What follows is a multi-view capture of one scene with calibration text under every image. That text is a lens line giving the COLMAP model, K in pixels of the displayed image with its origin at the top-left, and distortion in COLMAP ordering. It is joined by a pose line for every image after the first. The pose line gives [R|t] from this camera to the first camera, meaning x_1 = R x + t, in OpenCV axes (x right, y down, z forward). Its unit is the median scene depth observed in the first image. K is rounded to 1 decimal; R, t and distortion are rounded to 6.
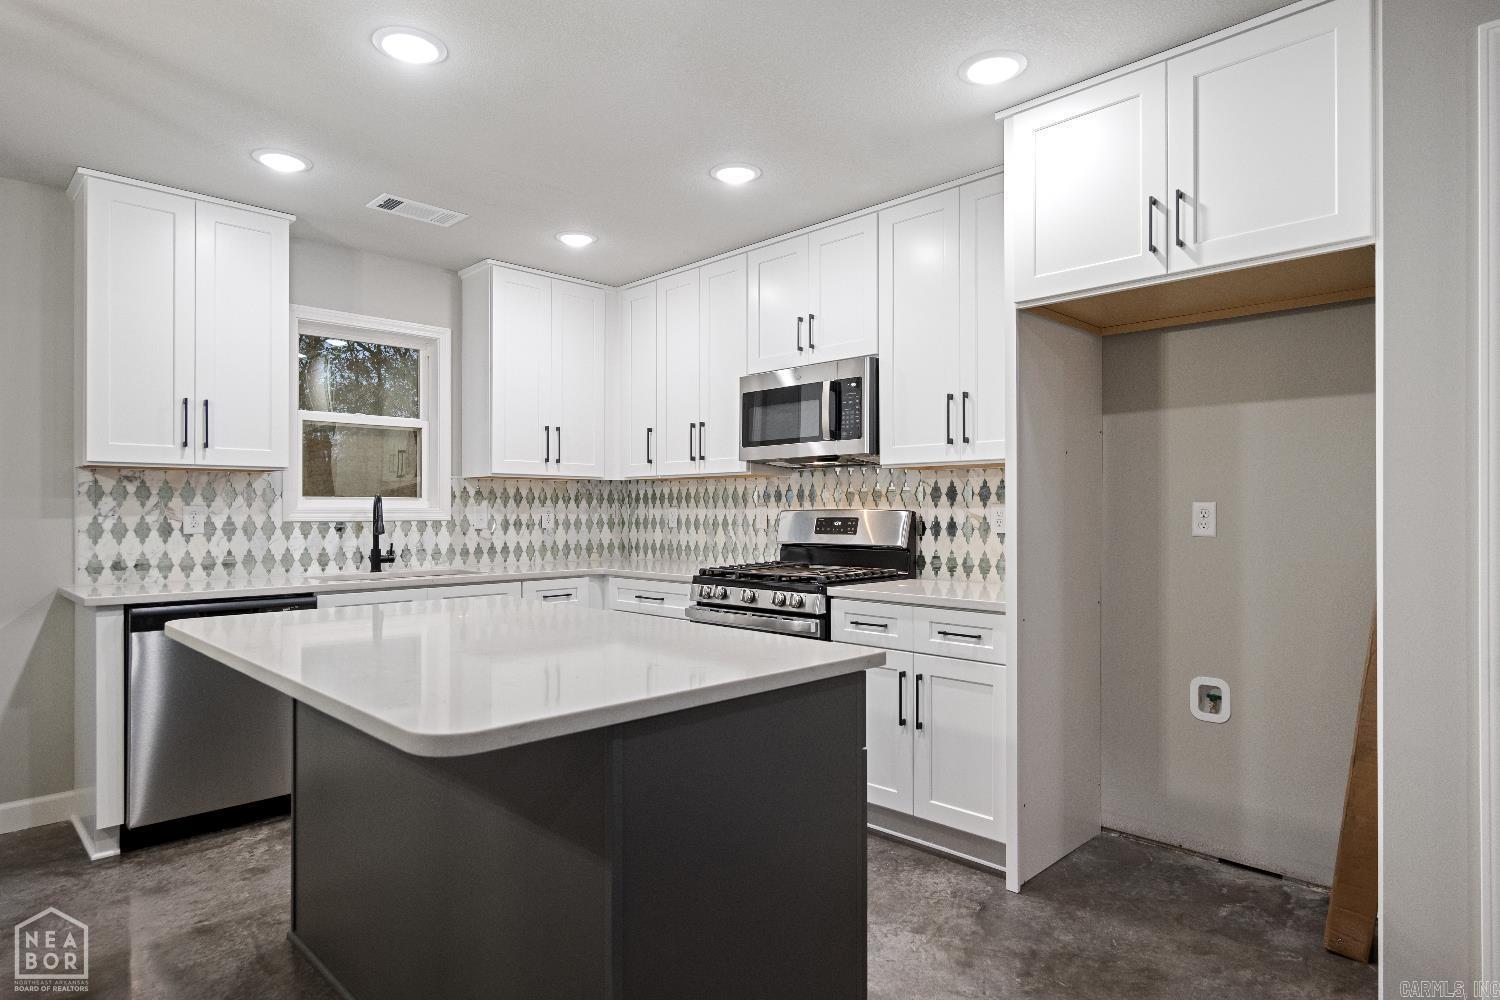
lens RADIAL K [[844.0, 0, 743.6], [0, 844.0, 505.8], [0, 0, 1]] dist [0.003697, 0.000464]
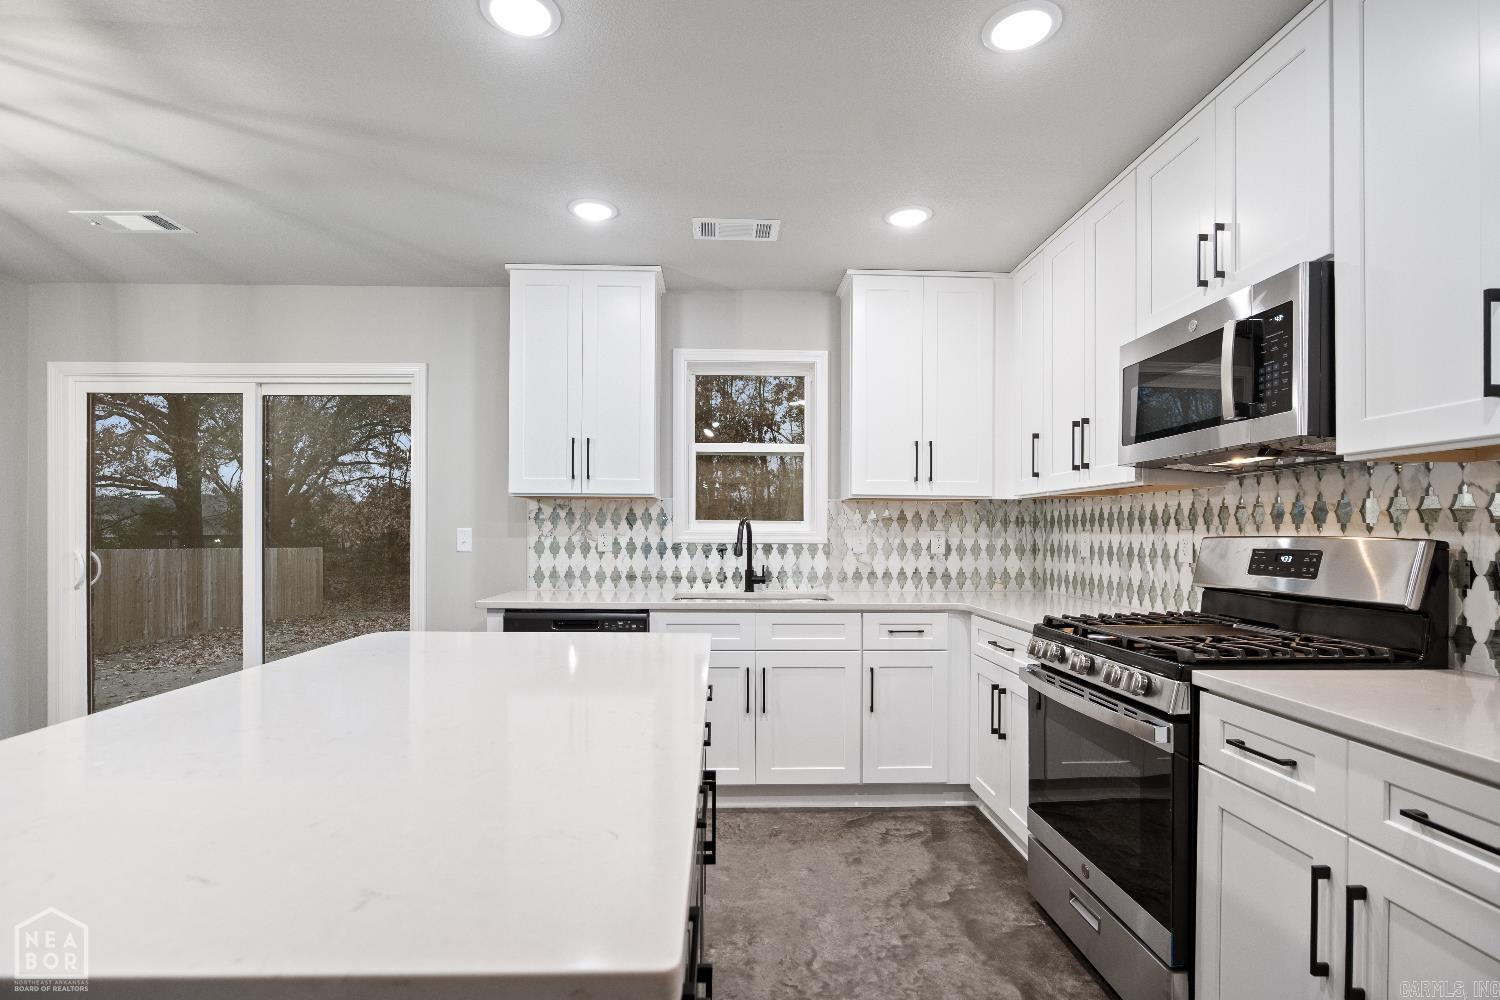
lens RADIAL K [[710.8, 0, 745.7], [0, 710.8, 531.5], [0, 0, 1]] dist [-0.018408, 0.000546]
pose [[0.736415, 0.004507, -0.676515, 0.169117], [-0.002828, 0.999990, 0.003583, 0.000142], [0.676524, -0.000725, 0.736420, 0.367628]]
